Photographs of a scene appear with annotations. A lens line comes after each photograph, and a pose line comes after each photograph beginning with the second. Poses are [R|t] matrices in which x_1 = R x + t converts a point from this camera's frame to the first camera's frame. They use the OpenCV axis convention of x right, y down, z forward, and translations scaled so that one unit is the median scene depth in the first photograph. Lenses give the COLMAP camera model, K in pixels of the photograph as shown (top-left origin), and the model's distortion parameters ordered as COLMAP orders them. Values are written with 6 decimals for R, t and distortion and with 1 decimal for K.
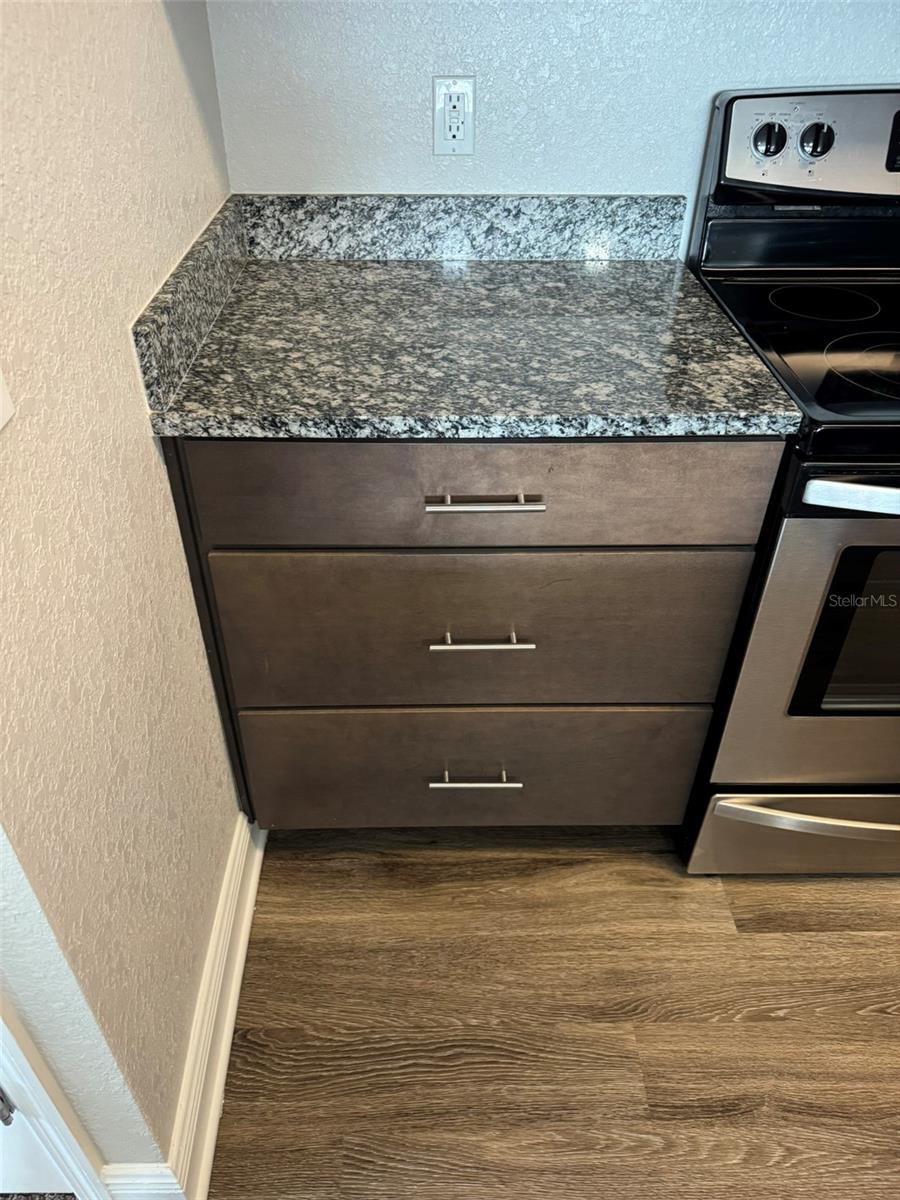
lens RADIAL K [[867.1, 0, 447.2], [0, 867.1, 585.9], [0, 0, 1]] dist [0.006771, 0.001296]
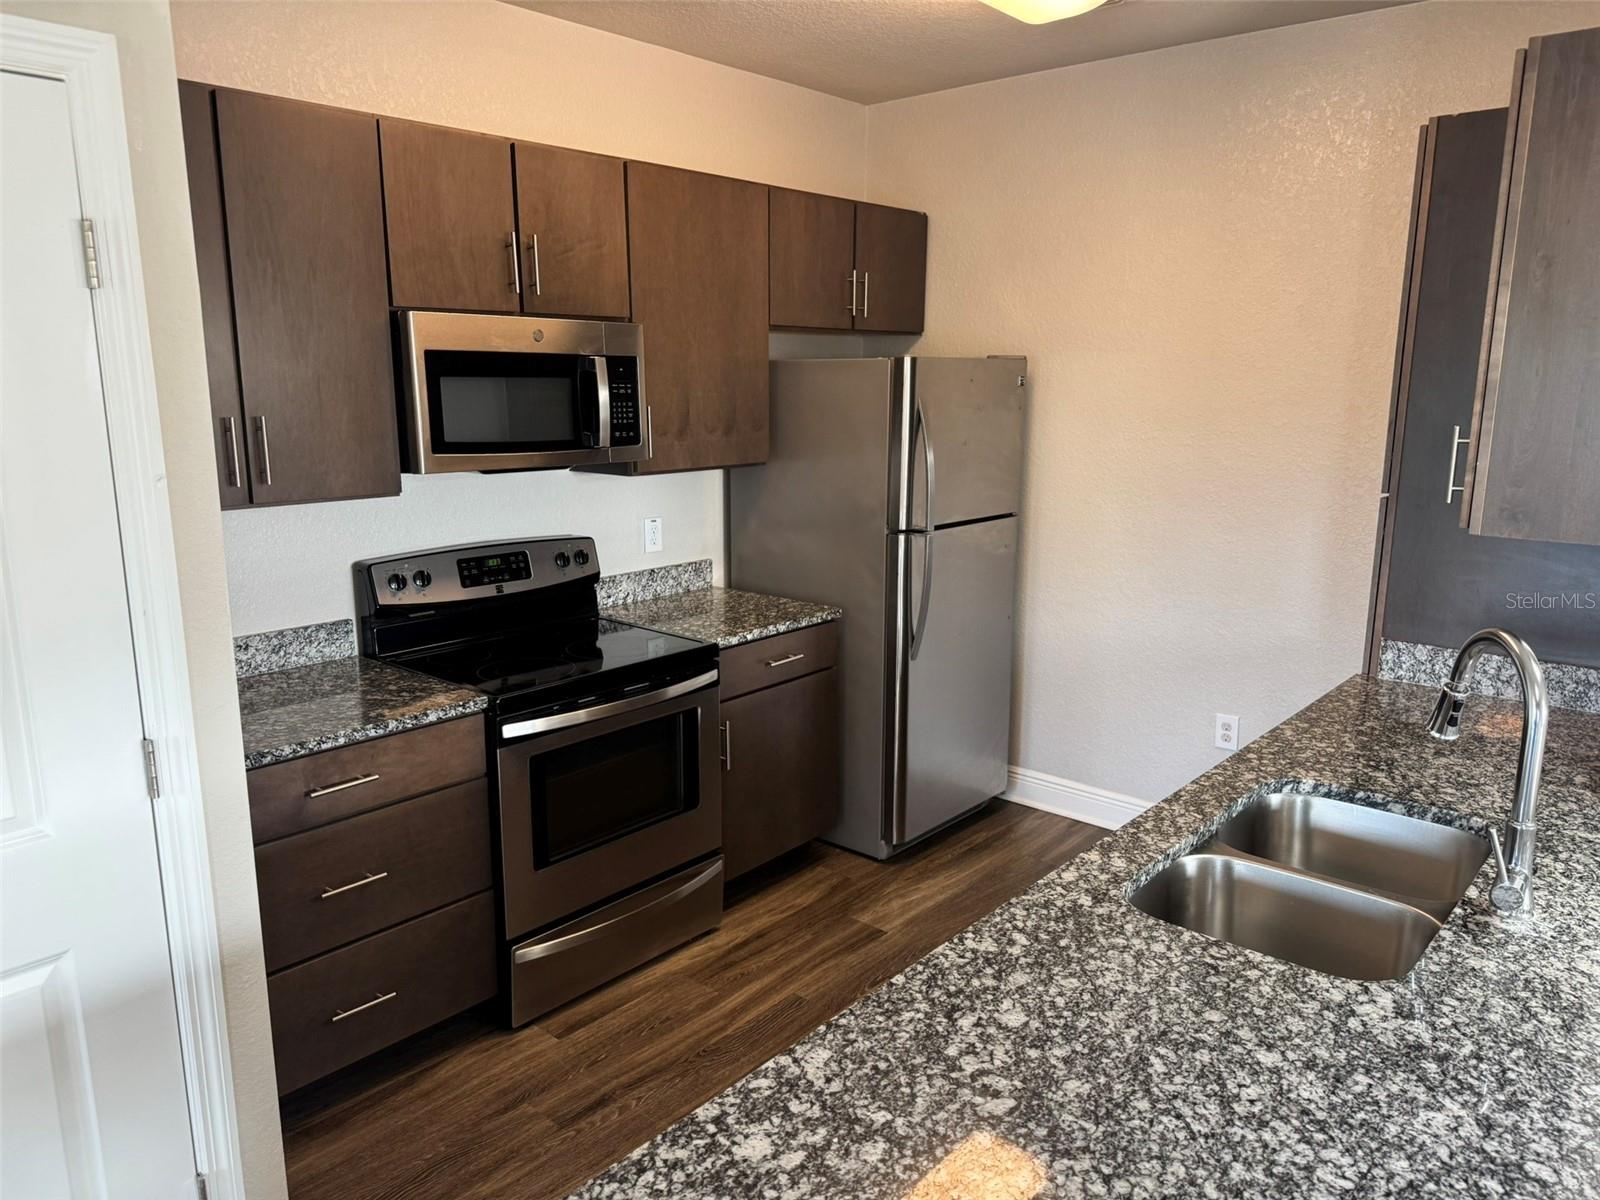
lens RADIAL K [[1125.1, 0, 803.9], [0, 1125.1, 606.1], [0, 0, 1]] dist [0.047569, -0.052893]
pose [[0.667545, -0.150053, 0.729293, -0.787731], [0.447916, 0.863355, -0.232355, 0.448648], [-0.594774, 0.481769, 0.643539, -0.979983]]
